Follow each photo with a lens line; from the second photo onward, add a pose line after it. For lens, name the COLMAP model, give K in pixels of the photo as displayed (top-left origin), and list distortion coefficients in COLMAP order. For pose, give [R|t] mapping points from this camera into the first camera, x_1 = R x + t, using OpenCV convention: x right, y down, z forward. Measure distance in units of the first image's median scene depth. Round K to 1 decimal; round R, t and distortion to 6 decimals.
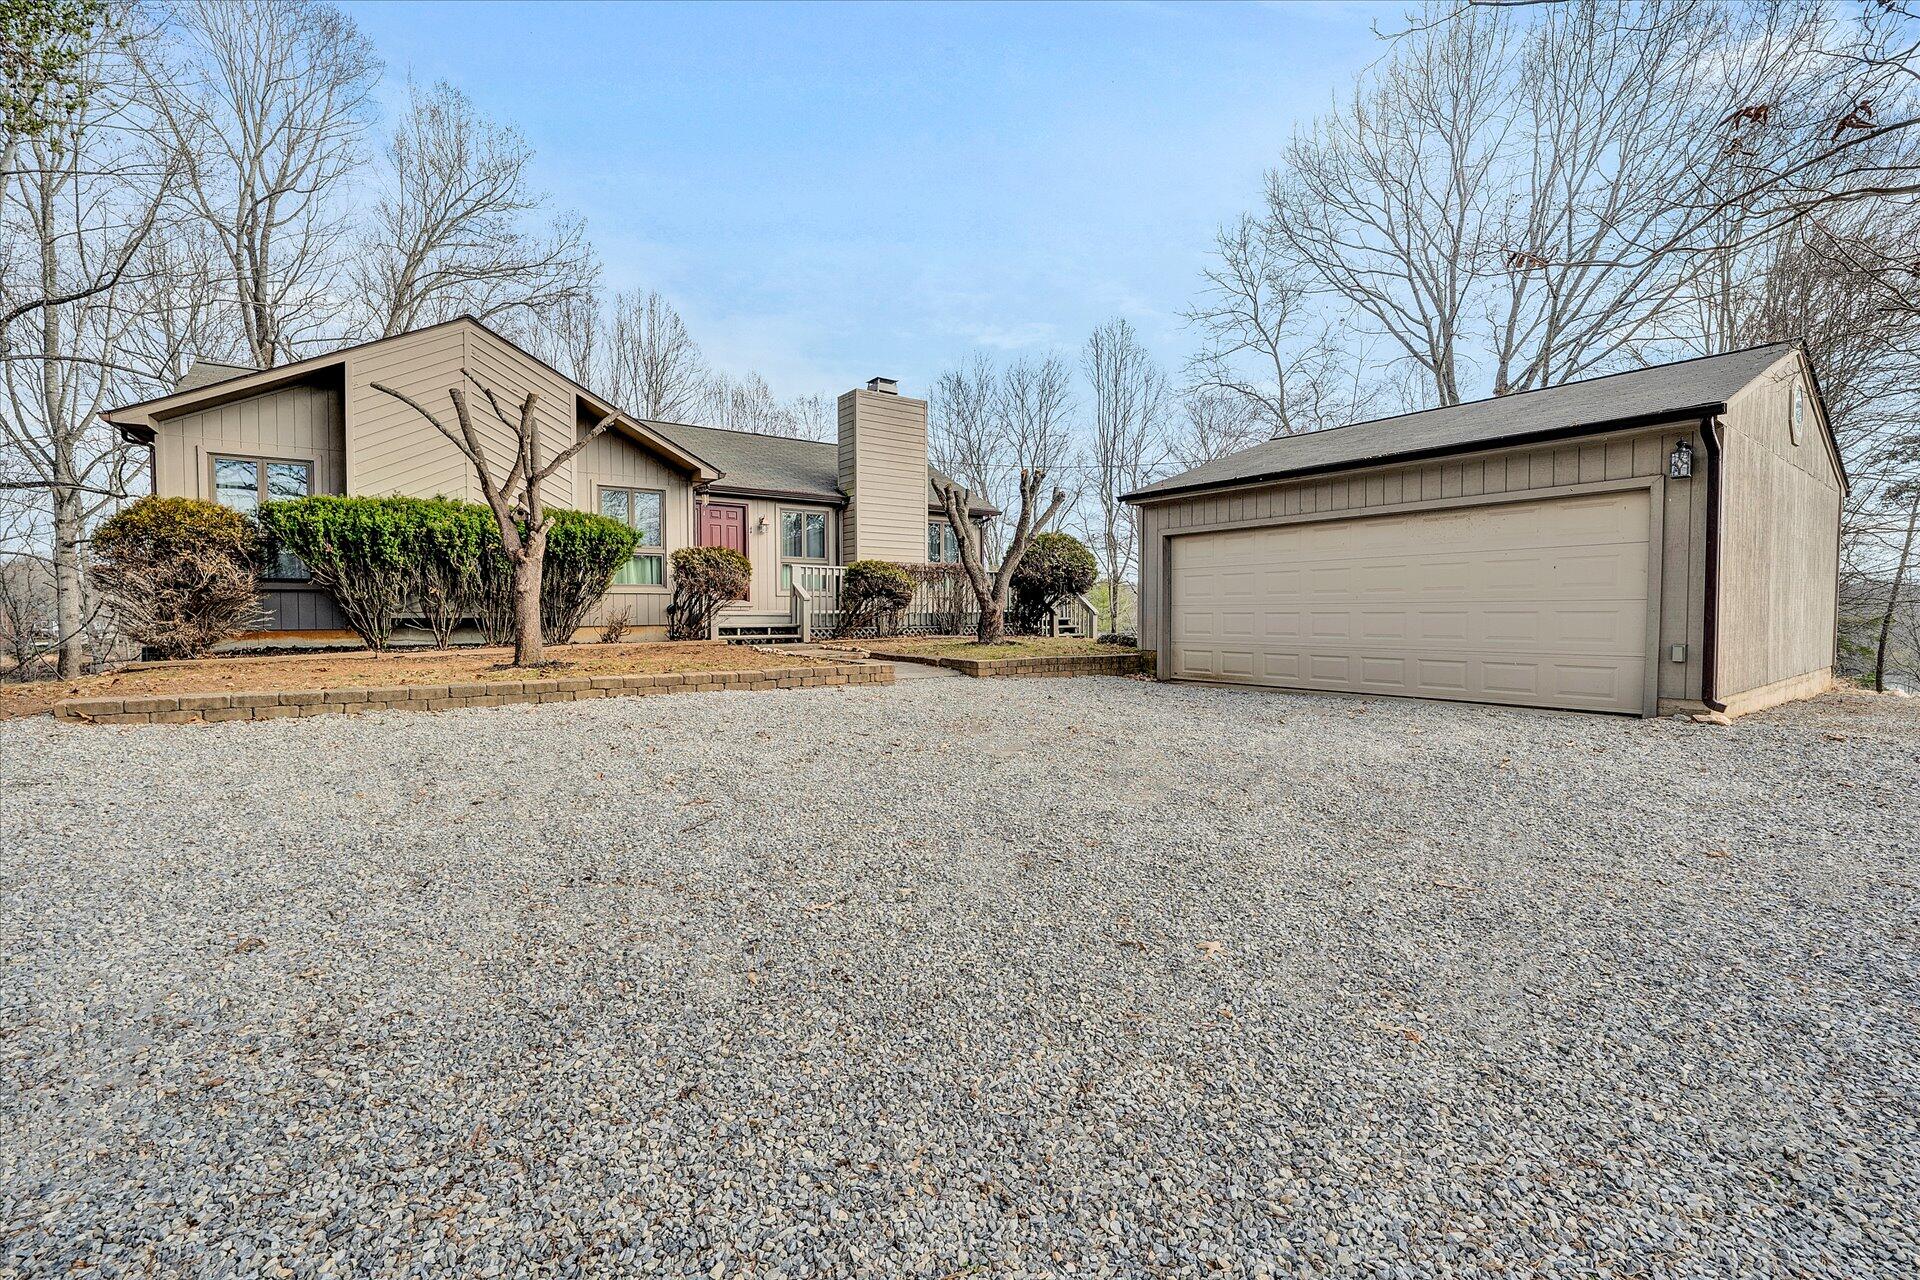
lens RADIAL K [[792.8, 0, 960.0], [0, 792.8, 640.0], [0, 0, 1]] dist [-0.007334, 0.000255]
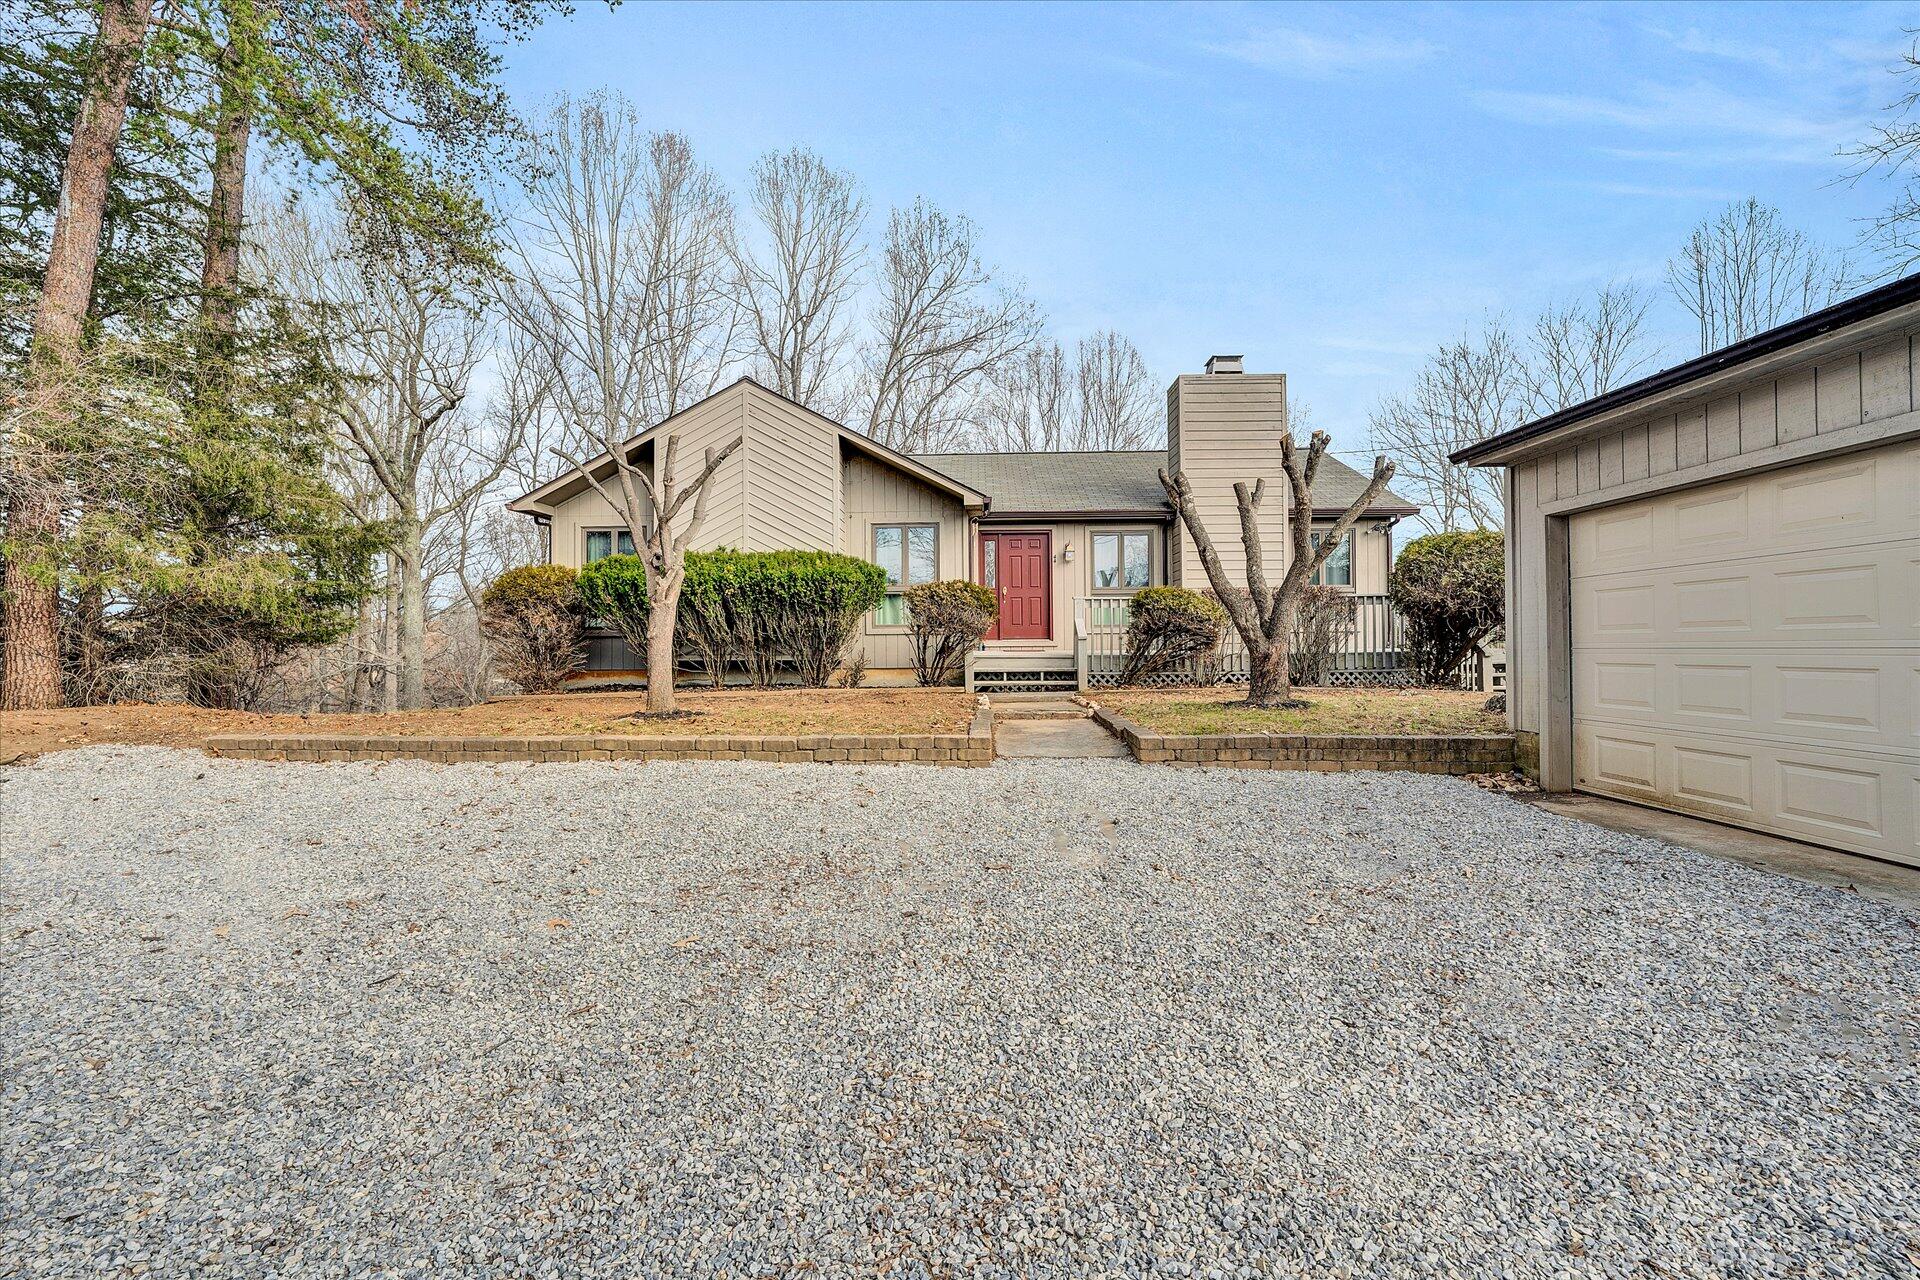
lens RADIAL K [[792.8, 0, 960.0], [0, 792.8, 640.0], [0, 0, 1]] dist [-0.007334, 0.000255]
pose [[0.797225, -0.008197, -0.603626, 0.210697], [-0.016562, 0.999234, -0.035443, -0.019256], [0.603454, 0.038253, 0.796479, 0.281893]]
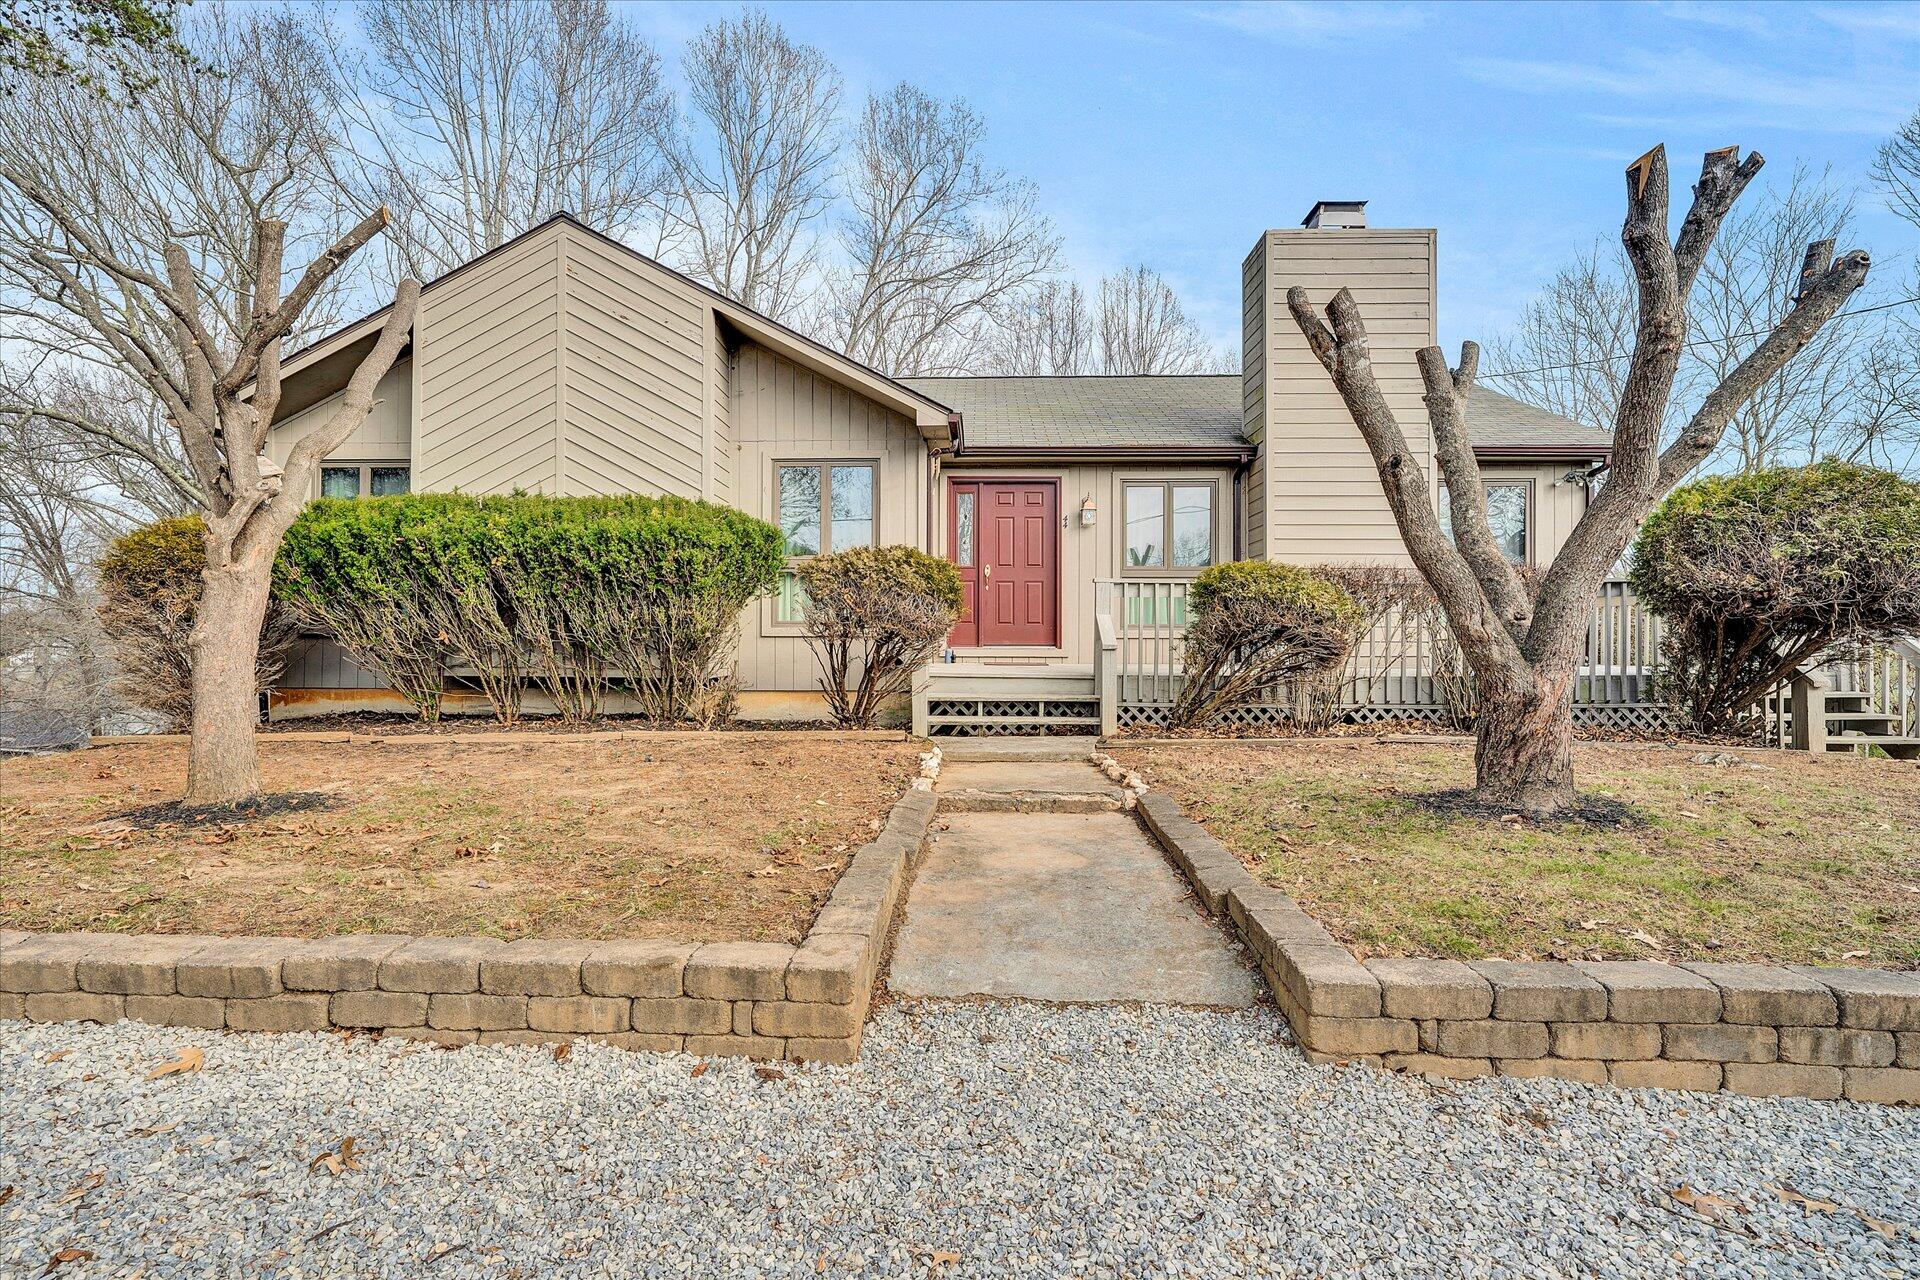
lens RADIAL K [[872.6, 0, 960.0], [0, 872.6, 640.0], [0, 0, 1]] dist [0.000080, 0.000204]
pose [[0.794414, 0.001681, -0.607374, 0.063730], [-0.027447, 0.999074, -0.033134, -0.037220], [0.606756, 0.042993, 0.793725, 0.539674]]
